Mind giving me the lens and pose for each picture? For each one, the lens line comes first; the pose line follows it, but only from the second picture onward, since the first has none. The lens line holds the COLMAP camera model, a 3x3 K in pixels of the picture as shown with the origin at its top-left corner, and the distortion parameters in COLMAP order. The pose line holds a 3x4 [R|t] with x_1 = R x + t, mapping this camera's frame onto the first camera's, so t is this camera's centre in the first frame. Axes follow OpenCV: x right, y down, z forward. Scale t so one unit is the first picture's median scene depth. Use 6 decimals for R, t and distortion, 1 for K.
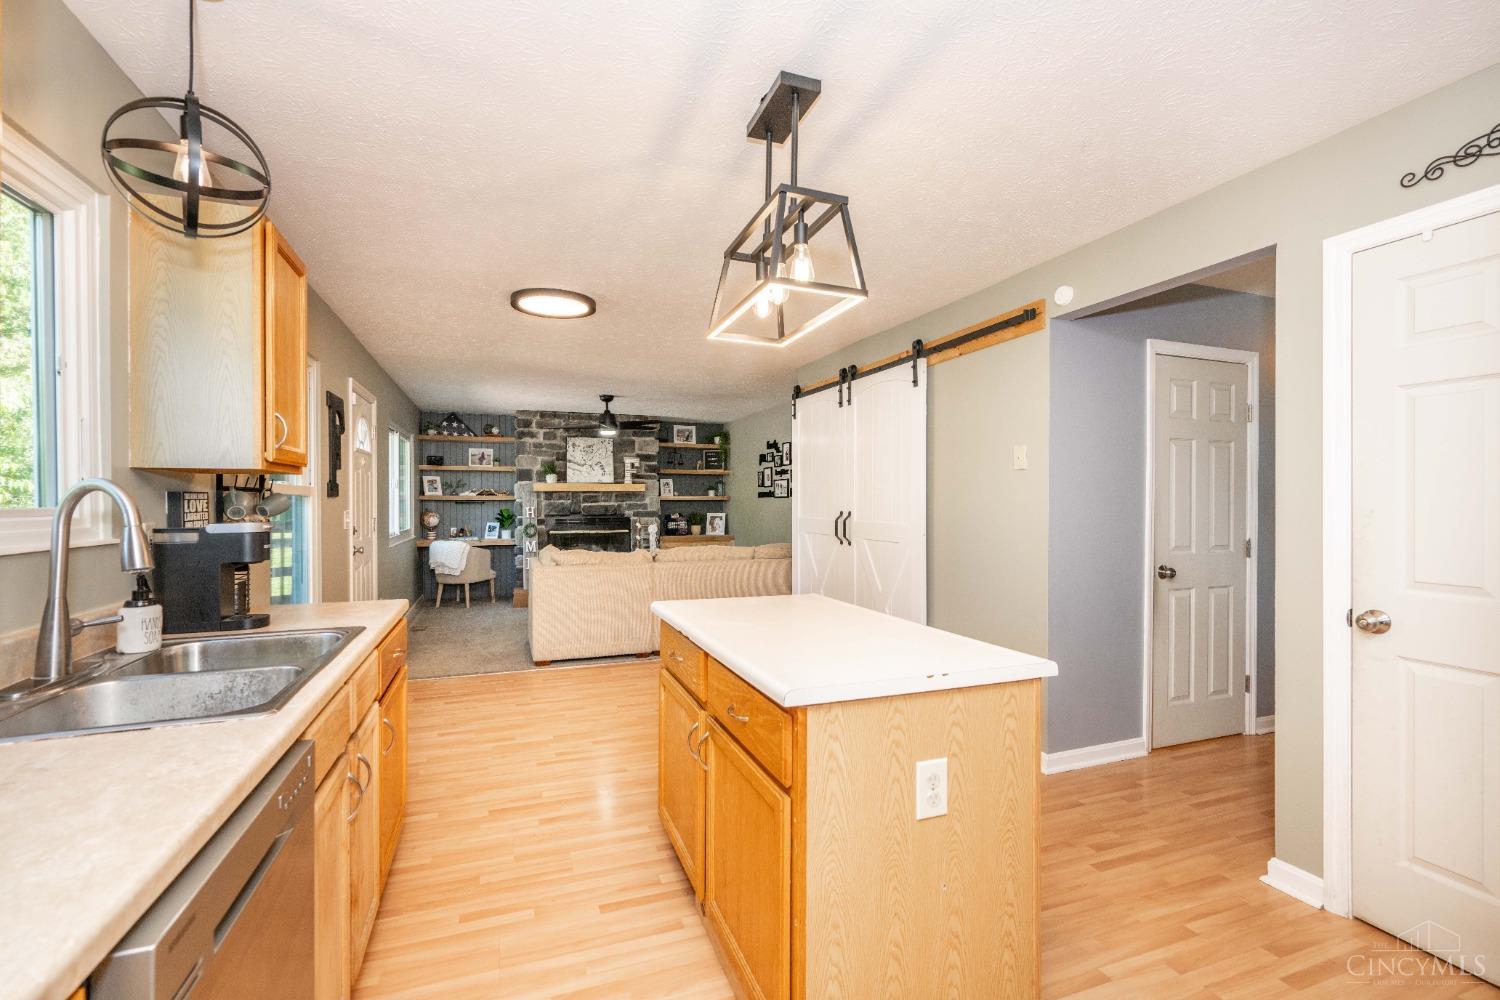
lens RADIAL K [[666.0, 0, 740.6], [0, 666.0, 498.8], [0, 0, 1]] dist [-0.002783, -0.000569]
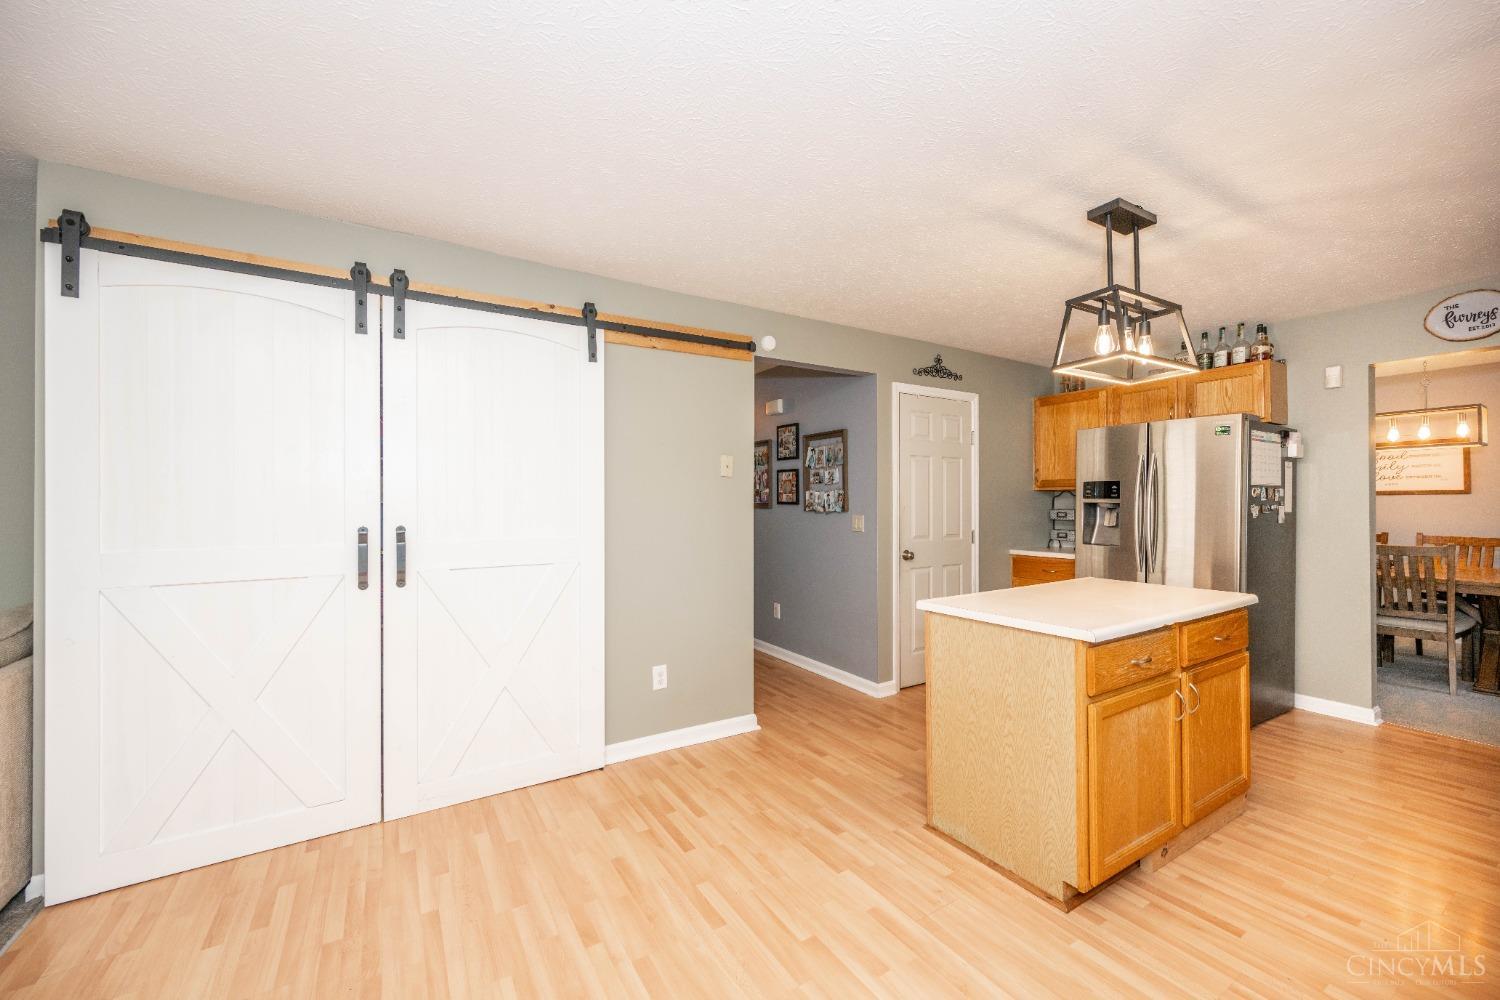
lens RADIAL K [[586.6, 0, 746.4], [0, 586.6, 503.3], [0, 0, 1]] dist [-0.003057, 0.000111]
pose [[-0.201498, 0.008677, 0.979450, -0.209625], [0.006739, 0.999949, -0.007473, 0.003433], [-0.979466, 0.005095, -0.201547, 0.439923]]
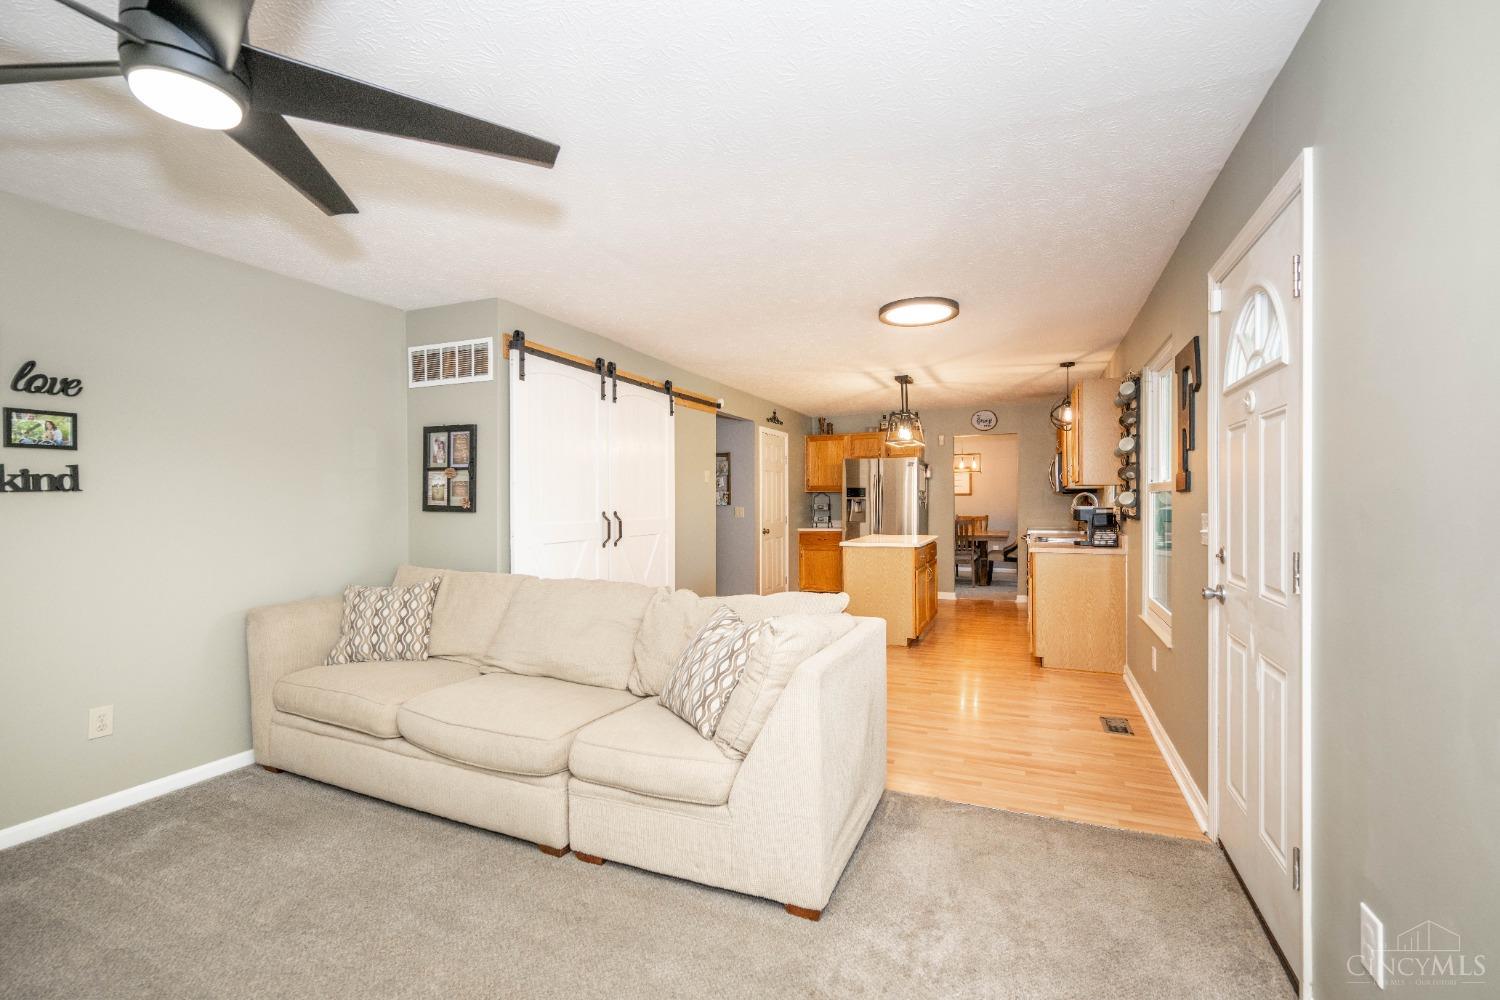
lens RADIAL K [[666.0, 0, 736.7], [0, 666.0, 508.6], [0, 0, 1]] dist [-0.002783, -0.000569]
pose [[-0.722181, 0.003499, 0.691695, -0.355764], [0.011508, 0.999910, 0.006957, 0.006039], [-0.691609, 0.012984, -0.722156, 0.873899]]
